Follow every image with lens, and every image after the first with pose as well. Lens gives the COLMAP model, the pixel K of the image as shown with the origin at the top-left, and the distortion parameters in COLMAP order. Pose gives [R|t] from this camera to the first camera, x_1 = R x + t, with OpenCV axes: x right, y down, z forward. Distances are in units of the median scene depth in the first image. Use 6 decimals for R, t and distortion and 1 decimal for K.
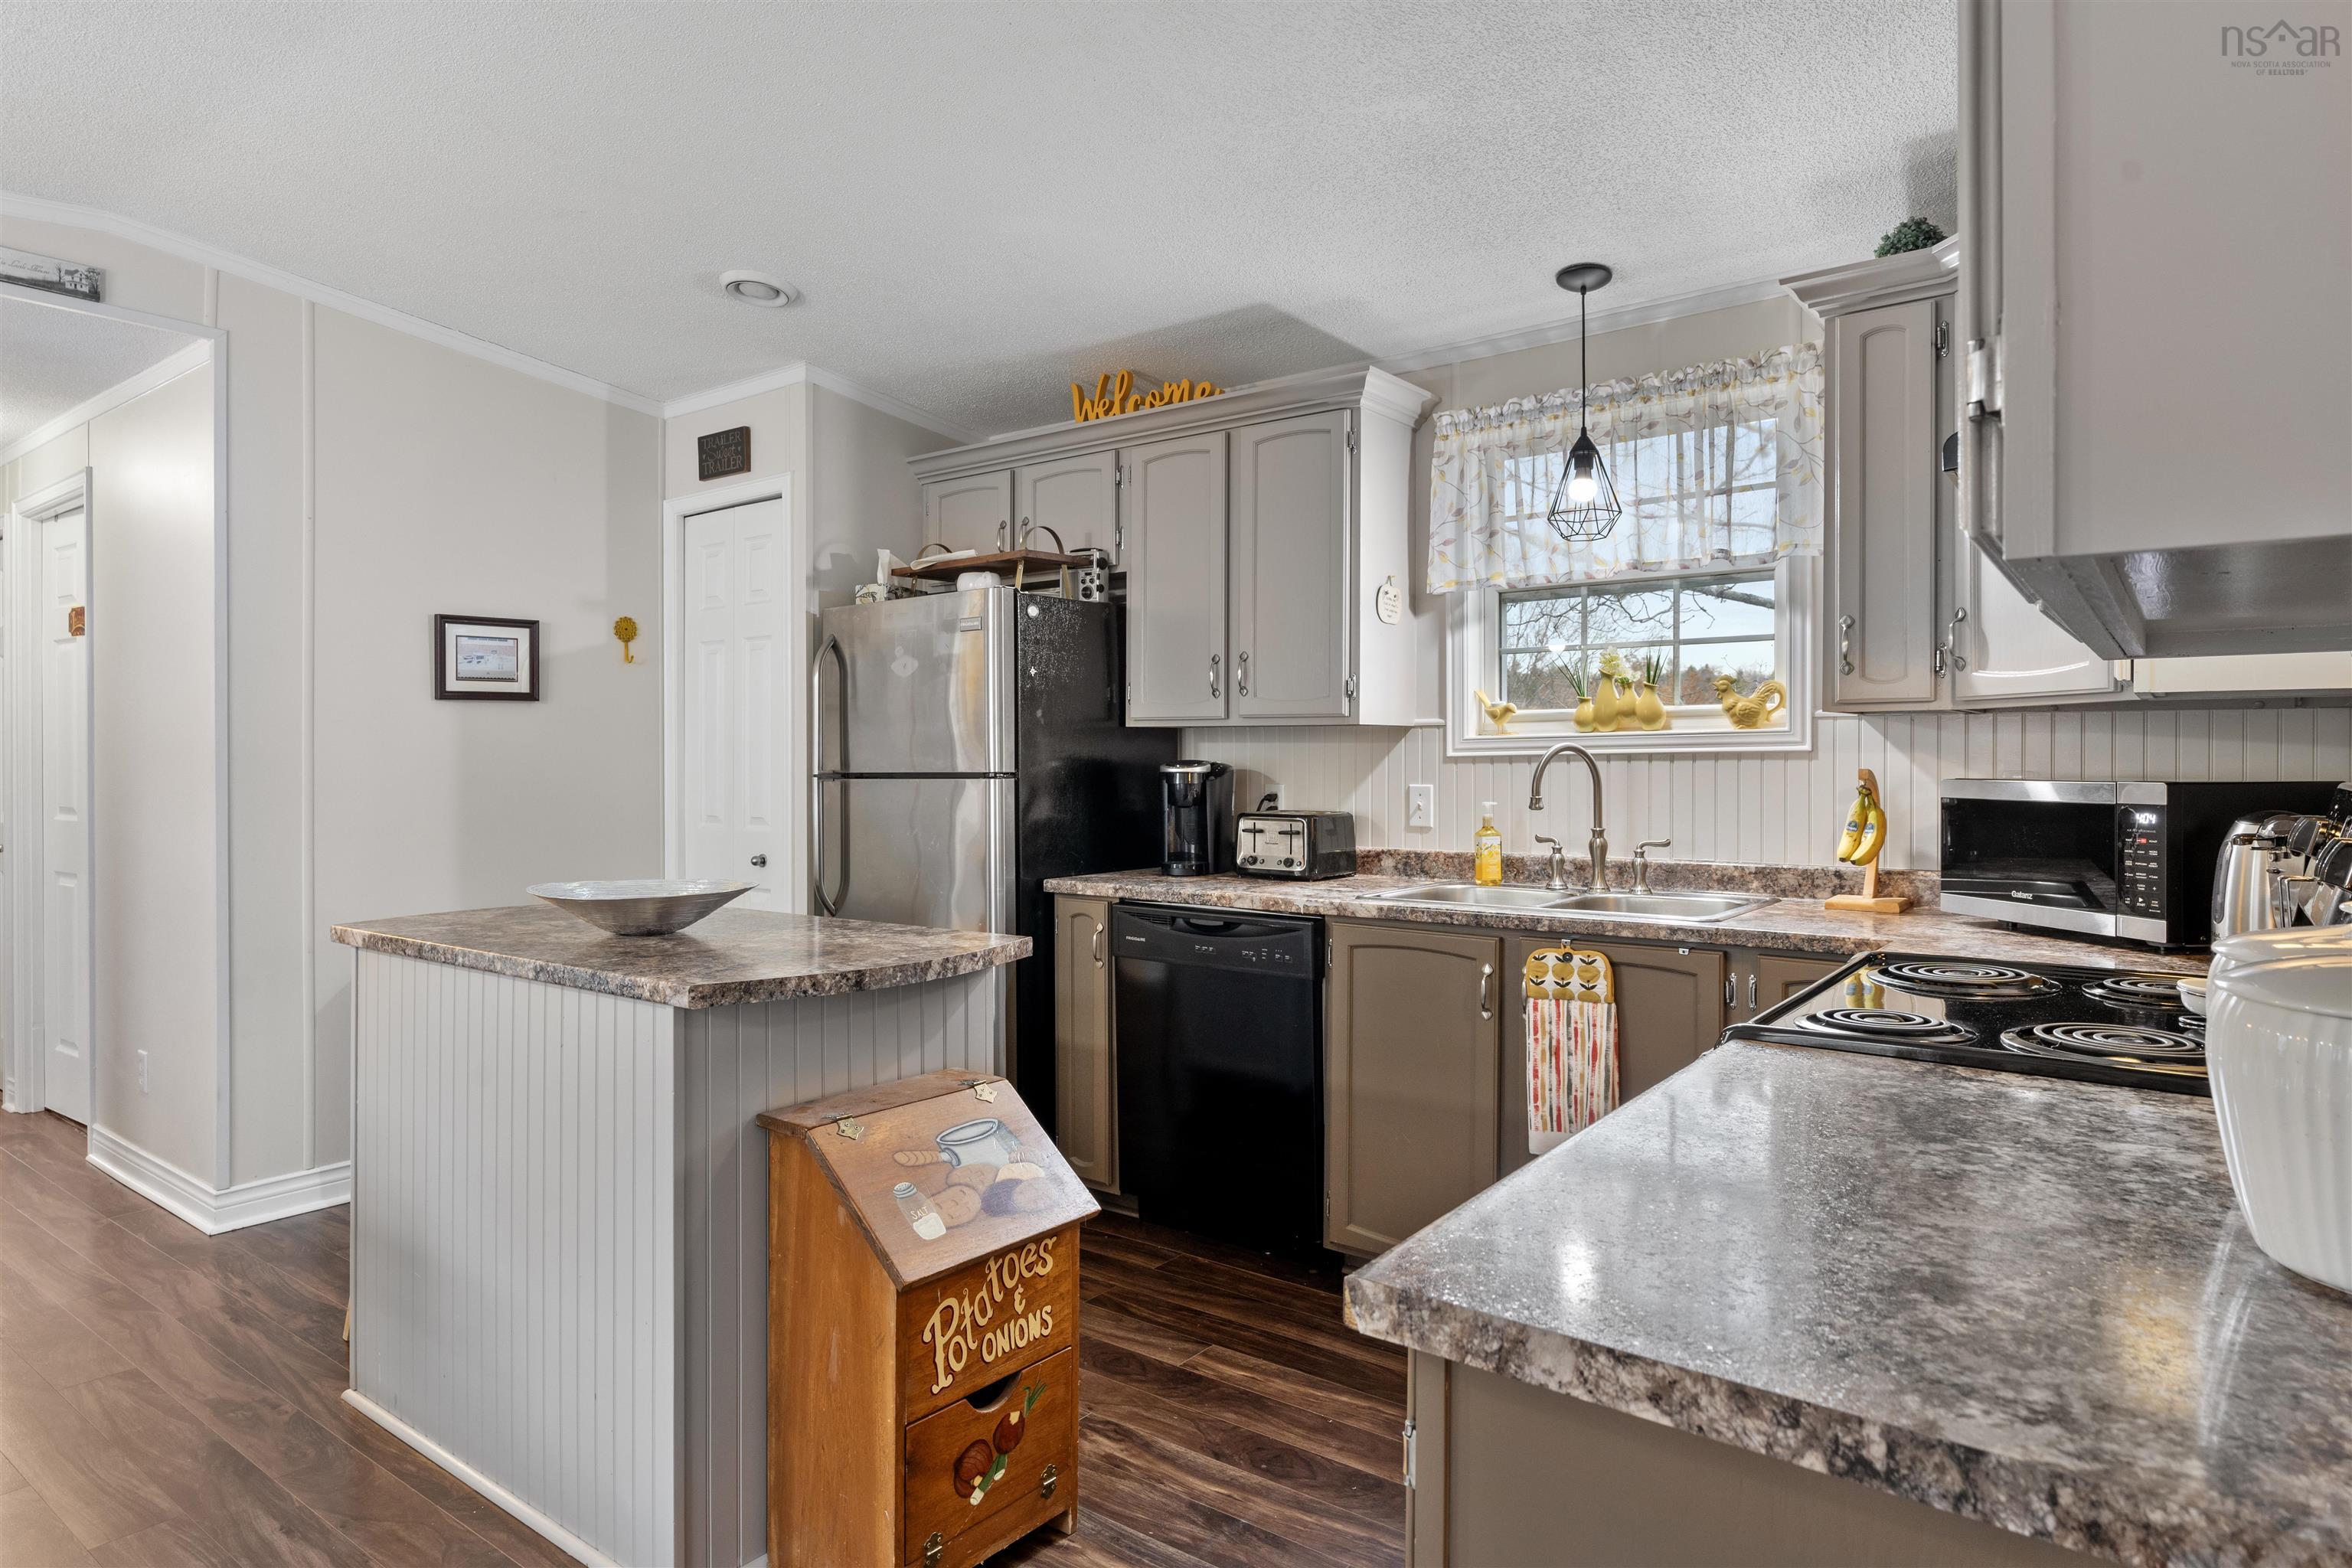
lens RADIAL K [[1356.9, 0, 1164.8], [0, 1356.9, 770.1], [0, 0, 1]] dist [0.000595, 0.000515]
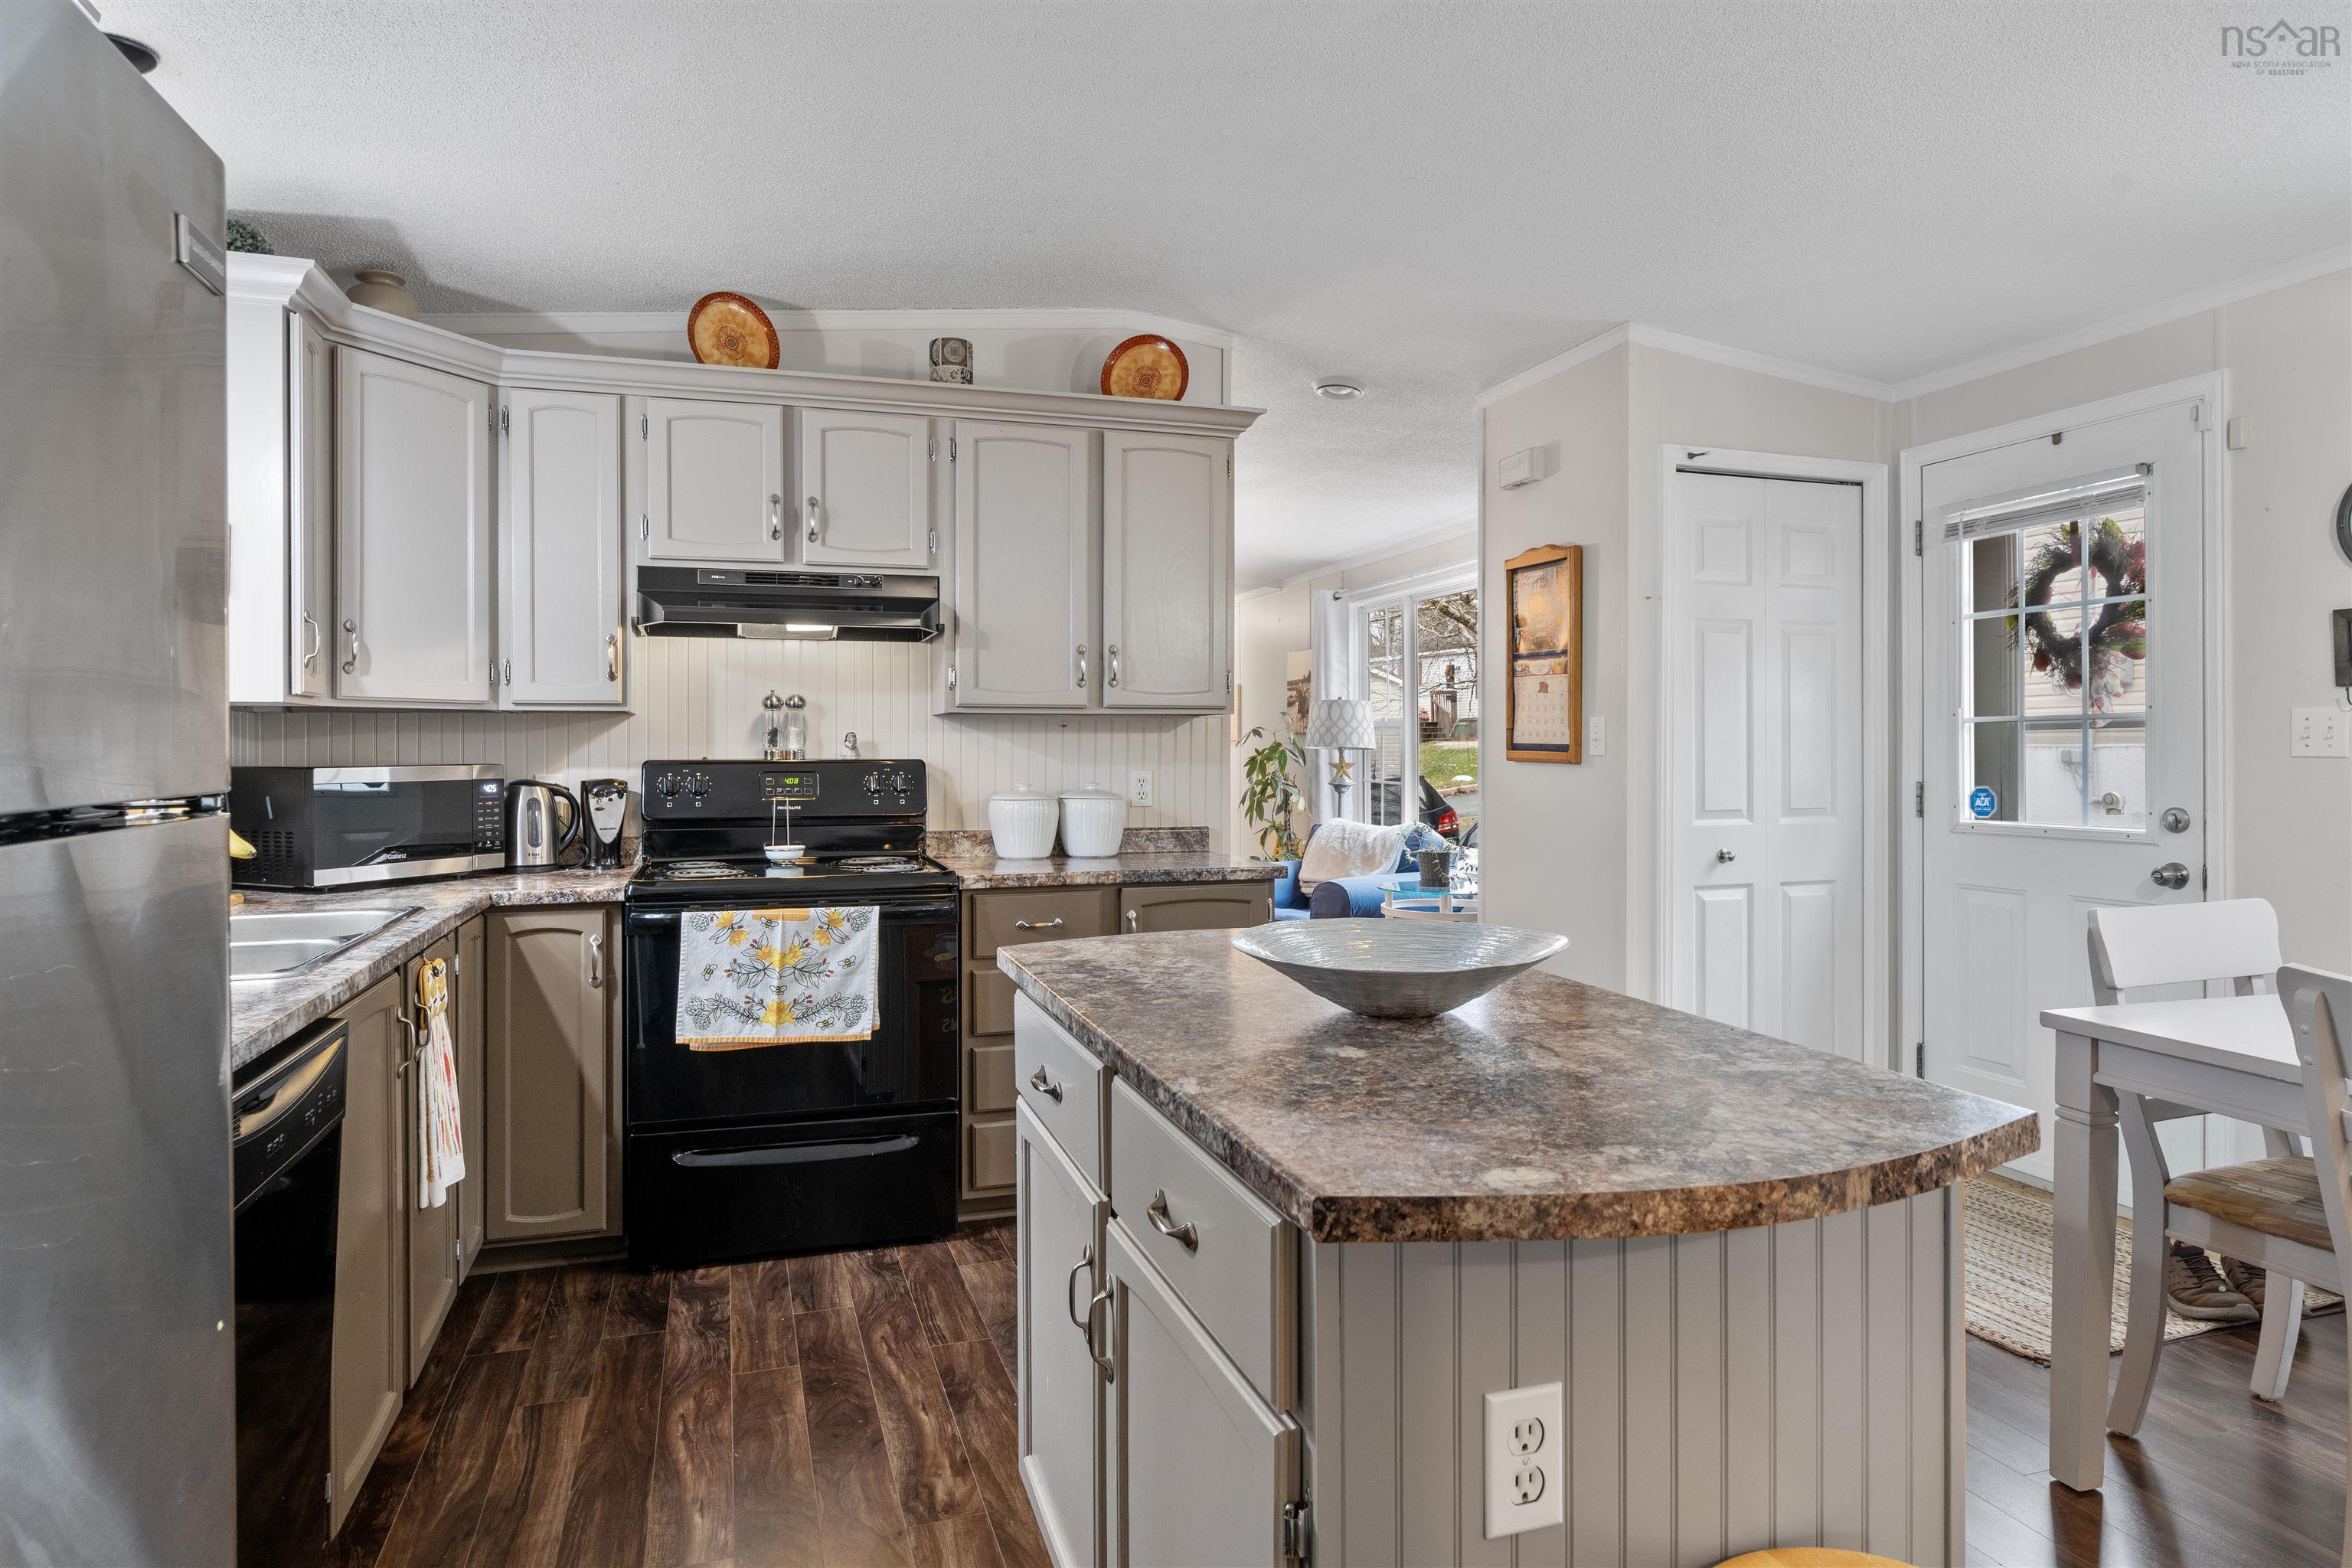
lens RADIAL K [[1331.7, 0, 1165.1], [0, 1331.7, 749.8], [0, 0, 1]] dist [-0.003012, -0.000315]
pose [[-0.822742, 0.001656, 0.568413, -0.493515], [0.007707, 0.999936, 0.008241, -0.009148], [-0.568363, 0.011161, -0.822702, 1.191966]]
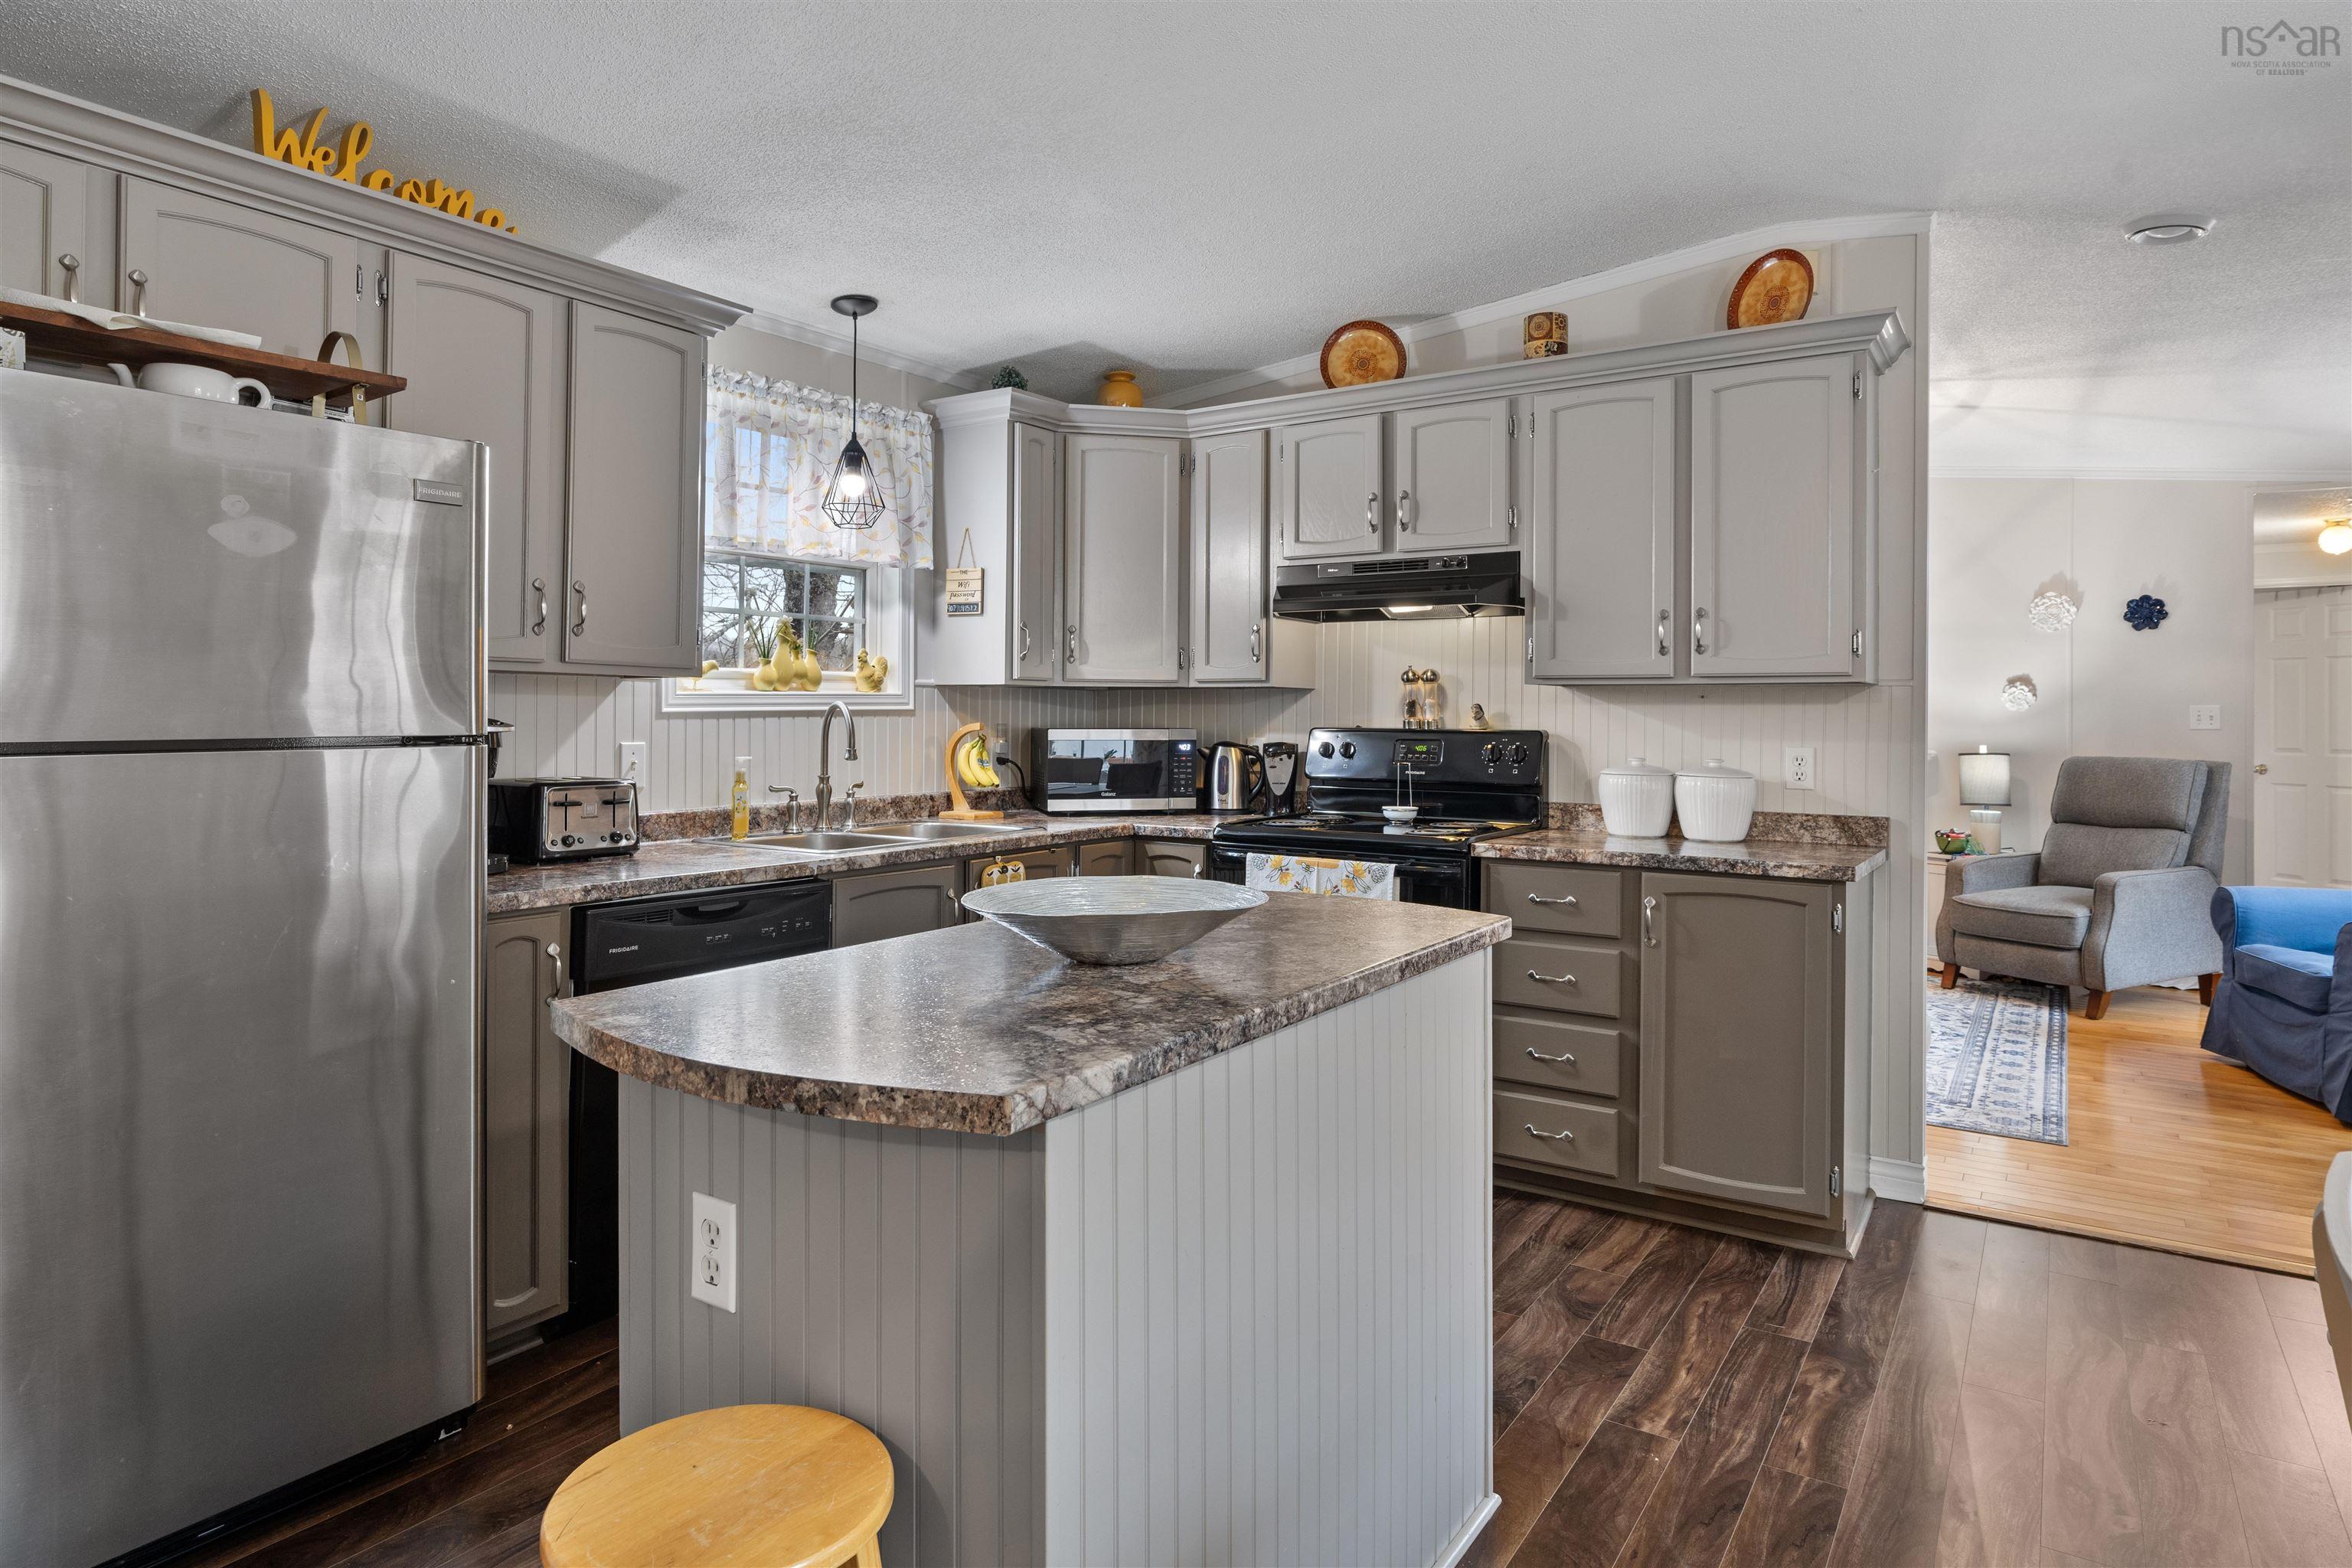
lens RADIAL K [[1354.1, 0, 1173.6], [0, 1354.1, 699.9], [0, 0, 1]] dist [-0.003996, -0.000113]
pose [[-0.065450, 0.011817, 0.997786, -0.828277], [0.002655, 0.999928, -0.011668, -0.006838], [-0.997852, 0.001885, -0.065476, 0.761218]]
